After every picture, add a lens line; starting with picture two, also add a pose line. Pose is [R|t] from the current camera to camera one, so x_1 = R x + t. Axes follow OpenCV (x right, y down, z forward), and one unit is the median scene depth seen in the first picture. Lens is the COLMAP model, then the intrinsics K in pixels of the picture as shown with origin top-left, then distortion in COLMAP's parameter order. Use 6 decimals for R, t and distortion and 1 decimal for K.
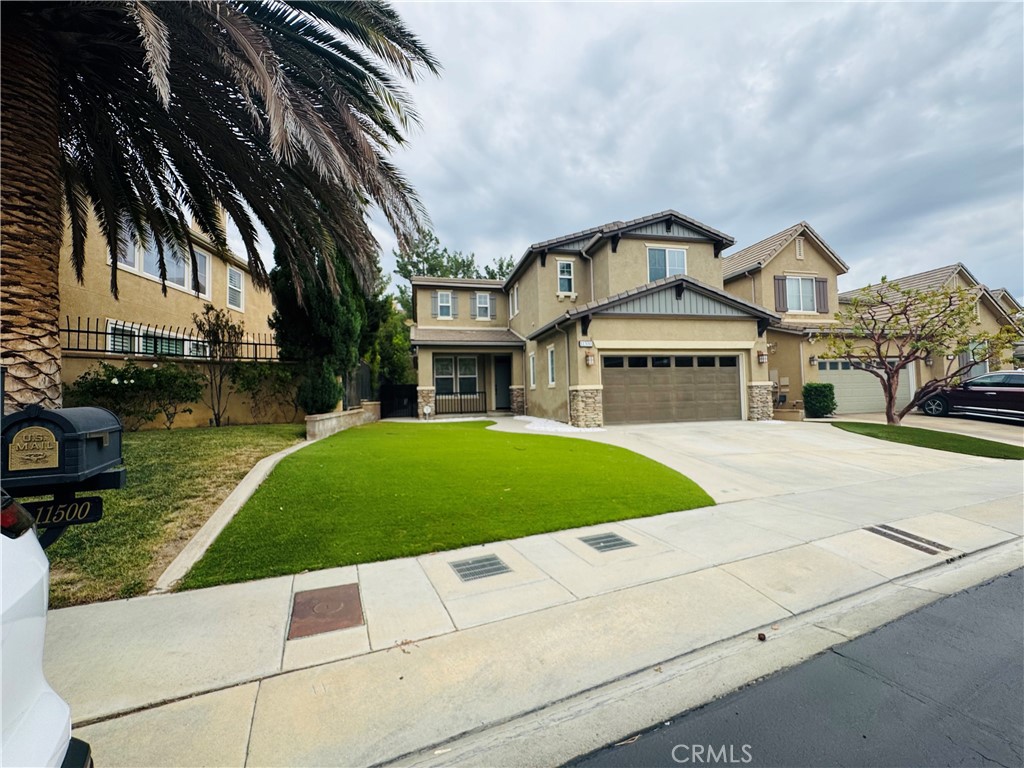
lens RADIAL K [[412.9, 0, 510.2], [0, 412.9, 385.1], [0, 0, 1]] dist [-0.003301, 0.000131]
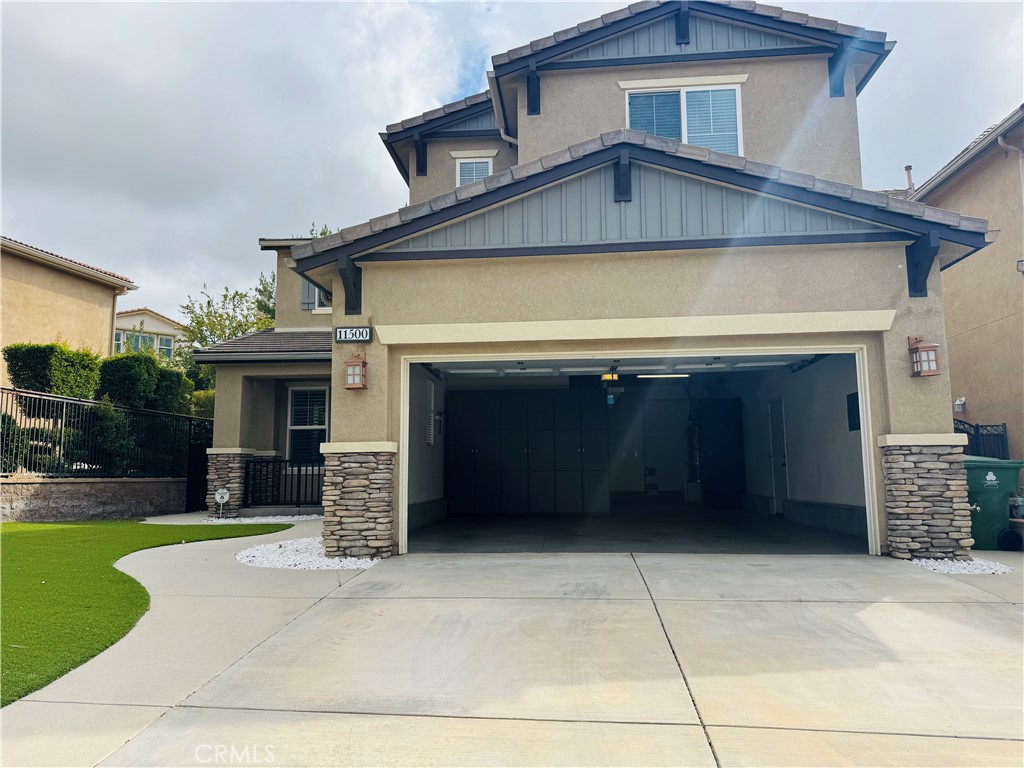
lens RADIAL K [[722.7, 0, 512.5], [0, 722.7, 394.2], [0, 0, 1]] dist [0.044538, -0.049612]
pose [[0.954171, -0.017652, -0.298742, 0.425474], [-0.005735, 0.996997, -0.077227, 0.005581], [0.299208, 0.075401, 0.951204, 0.332576]]
